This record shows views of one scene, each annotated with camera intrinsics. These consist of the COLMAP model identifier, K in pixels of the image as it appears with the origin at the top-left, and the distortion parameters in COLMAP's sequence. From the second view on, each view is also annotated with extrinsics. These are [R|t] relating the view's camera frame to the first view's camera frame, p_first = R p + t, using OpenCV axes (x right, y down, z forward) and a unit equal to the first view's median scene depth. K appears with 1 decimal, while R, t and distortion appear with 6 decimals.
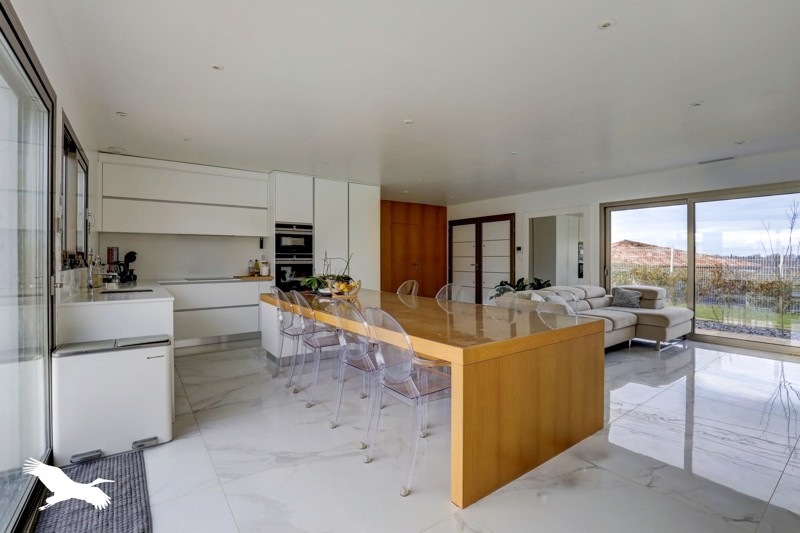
lens RADIAL K [[361.4, 0, 398.2], [0, 361.4, 262.9], [0, 0, 1]] dist [-0.005121, -0.000194]
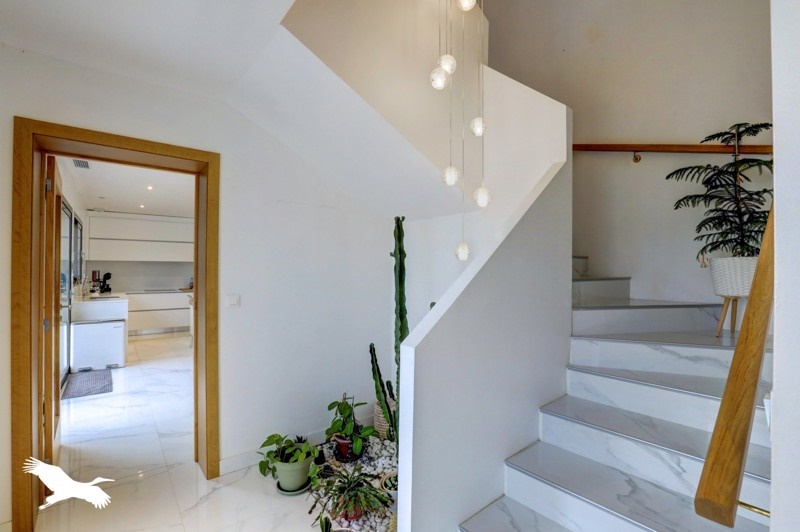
lens RADIAL K [[361.4, 0, 402.8], [0, 361.4, 270.0], [0, 0, 1]] dist [-0.005121, -0.000194]
pose [[0.999007, 0.005656, 0.044182, 0.598781], [-0.005294, 0.999951, -0.008315, -0.047442], [-0.044227, 0.008073, 0.998989, -0.789607]]
